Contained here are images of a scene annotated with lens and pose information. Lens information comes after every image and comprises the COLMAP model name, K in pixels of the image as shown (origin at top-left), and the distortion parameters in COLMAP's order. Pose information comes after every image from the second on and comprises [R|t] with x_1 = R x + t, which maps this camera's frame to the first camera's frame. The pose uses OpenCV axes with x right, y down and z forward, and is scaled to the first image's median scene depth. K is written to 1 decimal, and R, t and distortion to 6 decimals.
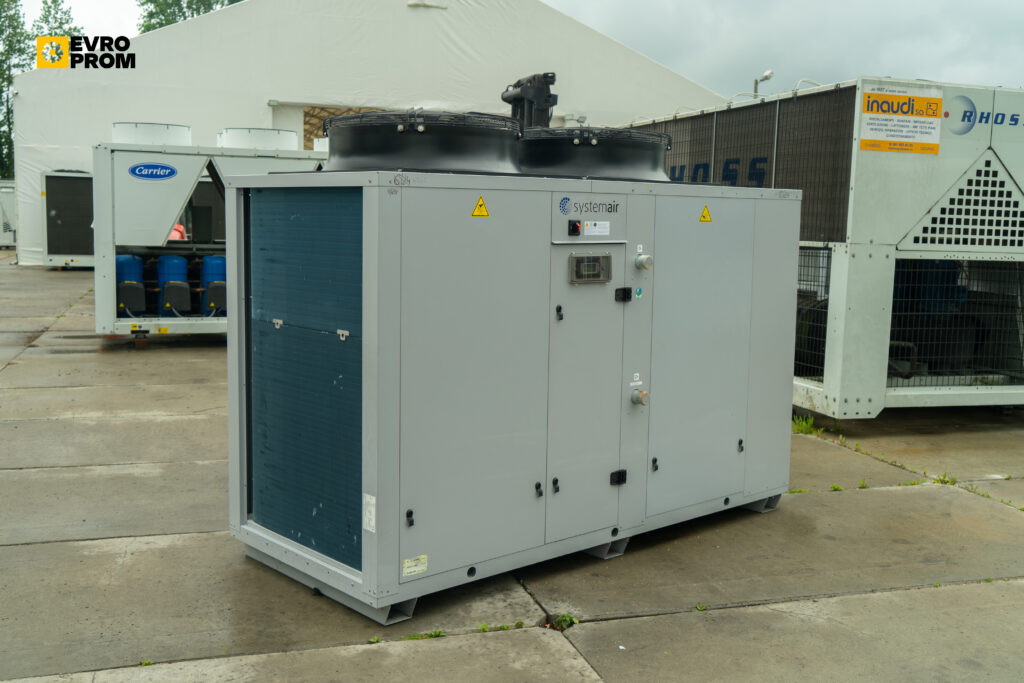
lens RADIAL K [[1062.4, 0, 510.2], [0, 1062.4, 339.5], [0, 0, 1]] dist [-0.010047, 0.000000]
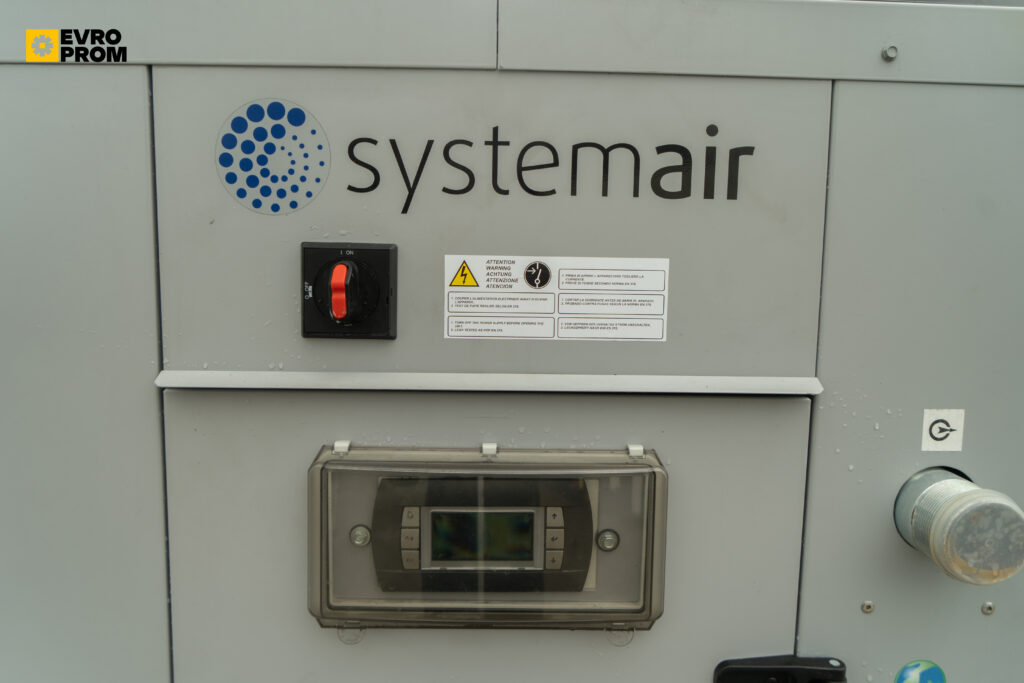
lens RADIAL K [[698.7, 0, 508.1], [0, 698.7, 343.0], [0, 0, 1]] dist [-0.020014, 0.003175]
pose [[0.761043, 0.053912, -0.646457, 0.140356], [-0.078403, 0.996880, -0.009163, -0.093597], [0.643946, 0.057658, 0.762895, 0.889273]]
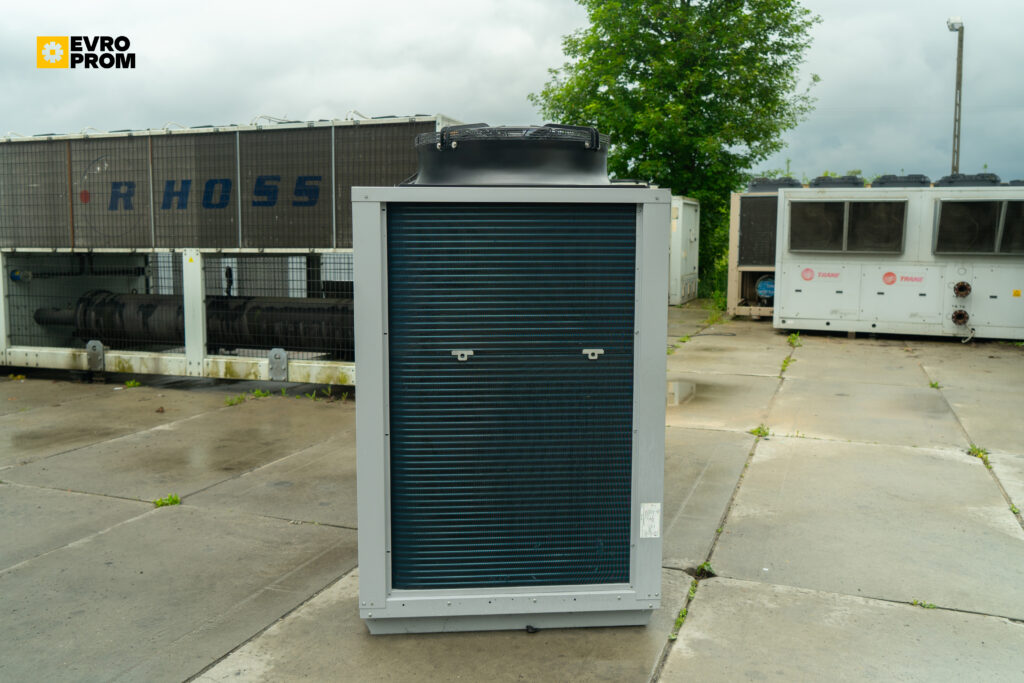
lens RADIAL K [[902.8, 0, 494.3], [0, 902.8, 337.8], [0, 0, 1]] dist [-0.023042, 0.000182]
pose [[0.604654, -0.109291, 0.788954, -0.758056], [0.102170, 0.993001, 0.059254, -0.067974], [-0.789908, 0.044779, 0.611588, 0.487892]]
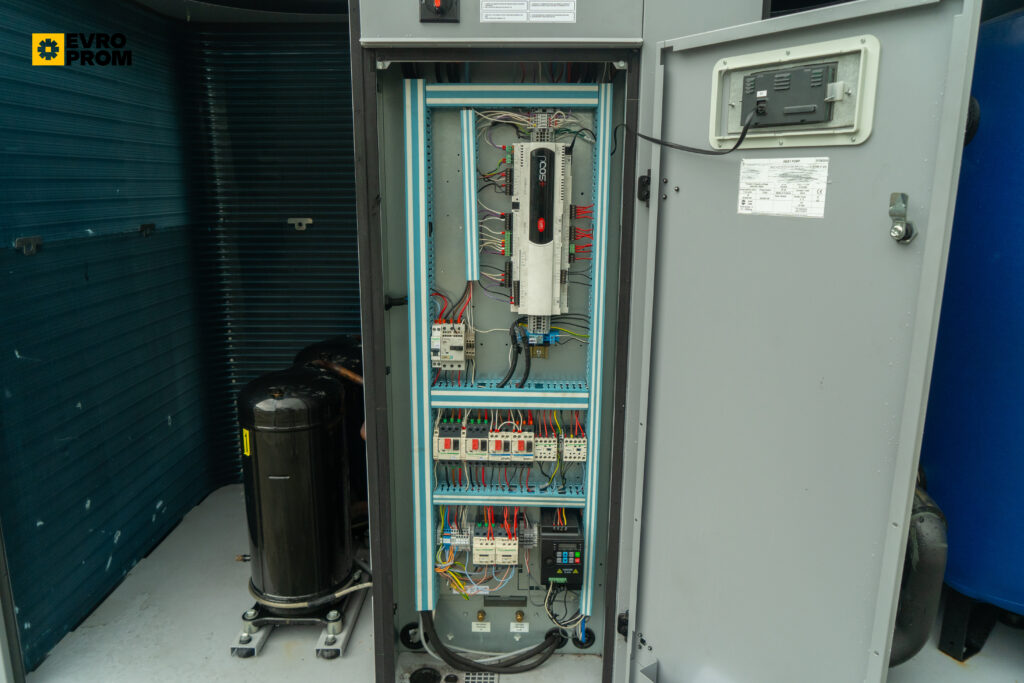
lens RADIAL K [[698.7, 0, 511.4], [0, 698.7, 339.2], [0, 0, 1]] dist [-0.020014, 0.003175]
pose [[0.742033, 0.136449, -0.656329, 0.246761], [-0.075049, 0.989820, 0.120931, -0.016265], [0.666149, -0.040478, 0.744720, 0.785913]]
